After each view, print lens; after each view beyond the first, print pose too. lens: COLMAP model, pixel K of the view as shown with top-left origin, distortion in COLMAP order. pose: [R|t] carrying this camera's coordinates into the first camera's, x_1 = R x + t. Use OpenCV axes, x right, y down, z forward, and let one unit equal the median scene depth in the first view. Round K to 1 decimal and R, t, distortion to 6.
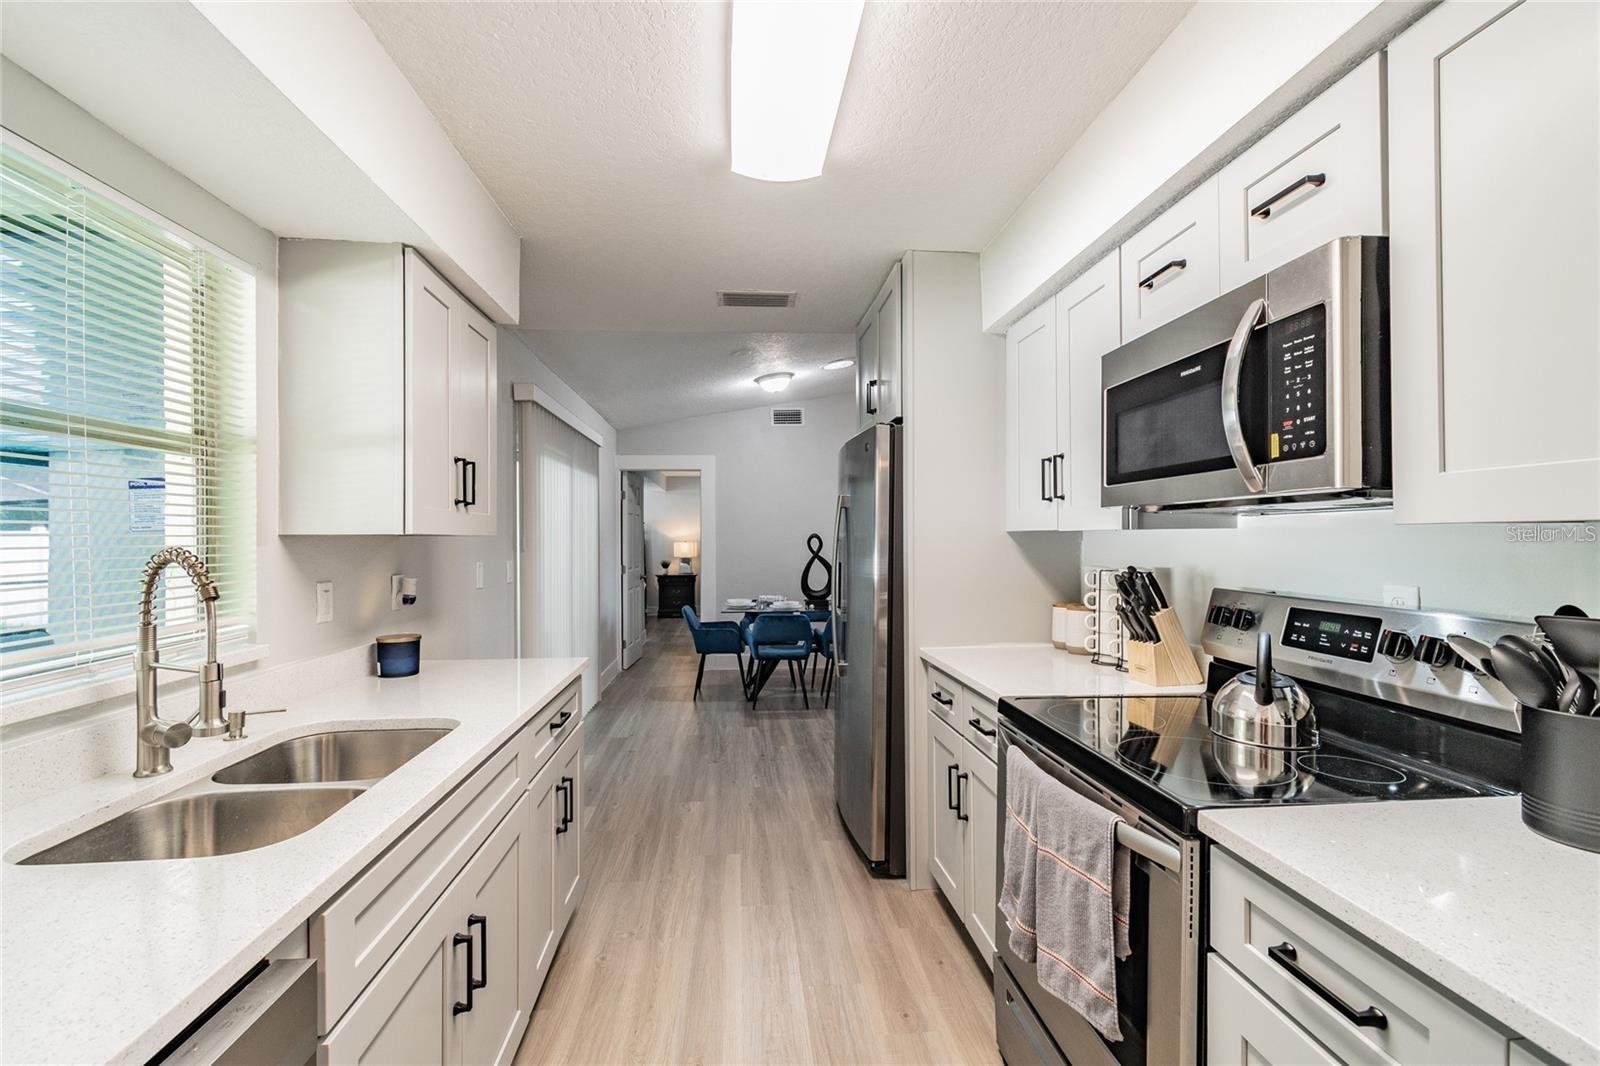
lens RADIAL K [[706.9, 0, 796.8], [0, 706.9, 535.7], [0, 0, 1]] dist [0.001009, -0.001368]
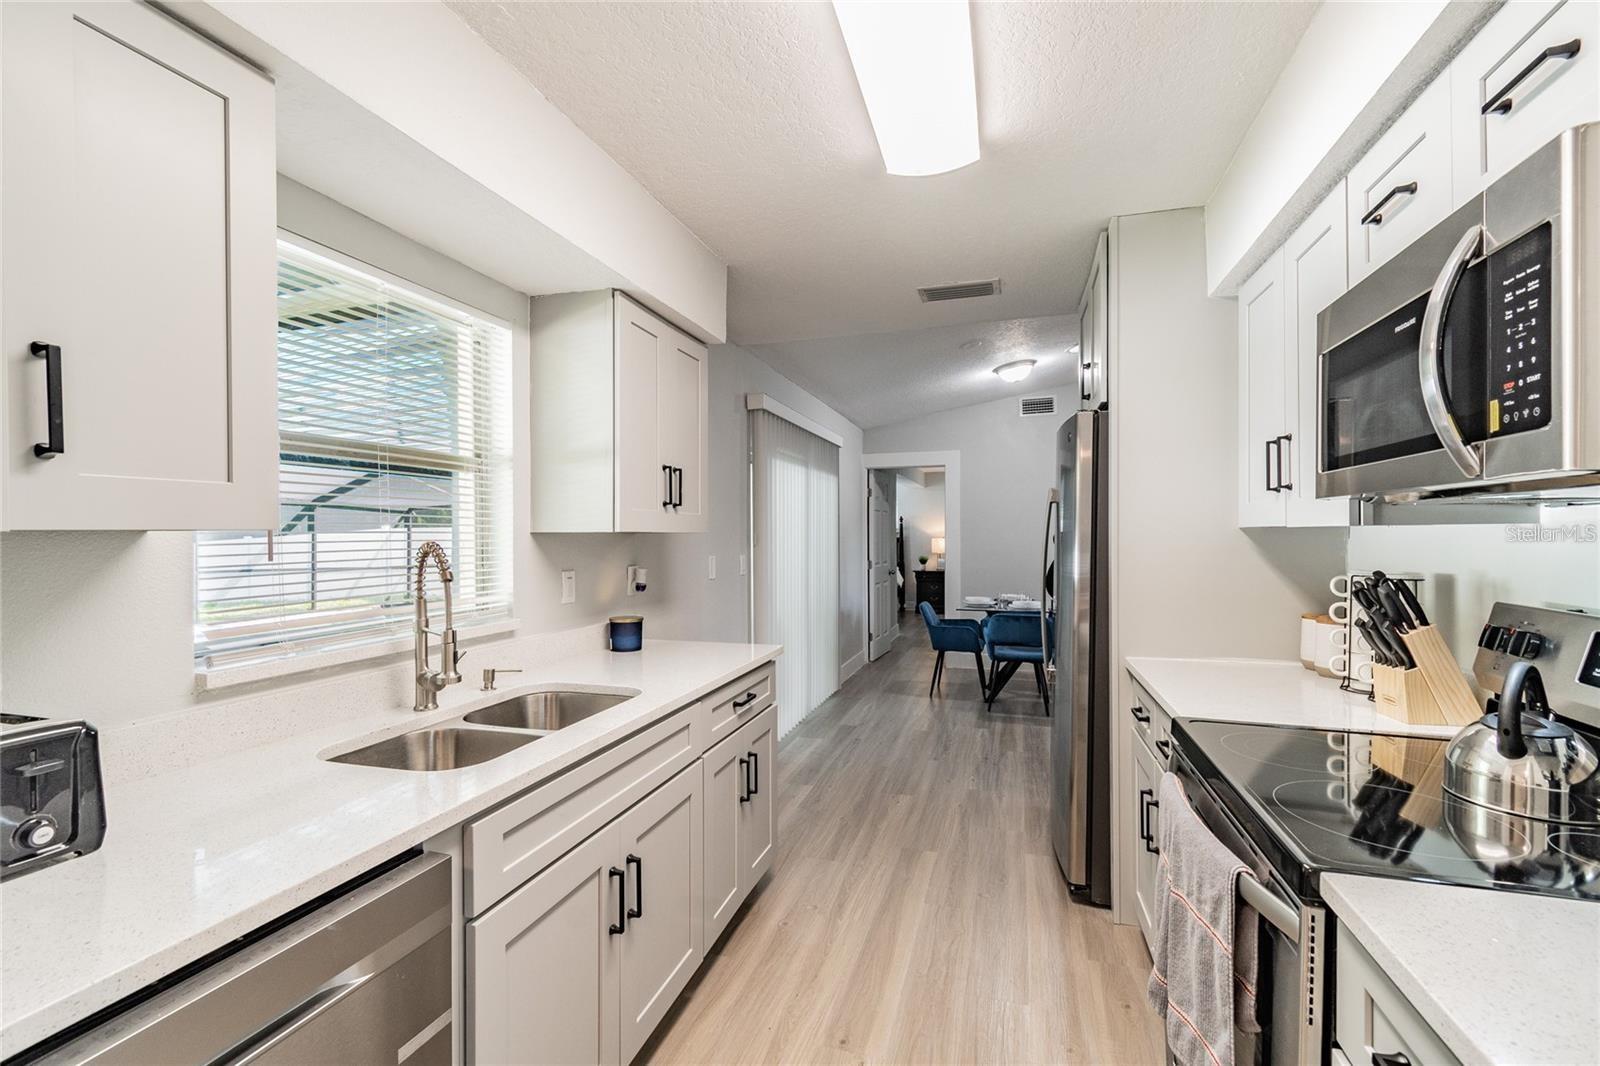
lens RADIAL K [[706.9, 0, 796.8], [0, 706.9, 535.7], [0, 0, 1]] dist [0.001009, -0.001368]
pose [[0.925738, 0.001584, -0.378162, 0.171346], [0.000763, 0.999981, 0.006055, -0.002624], [0.378165, -0.005894, 0.925720, 0.010011]]
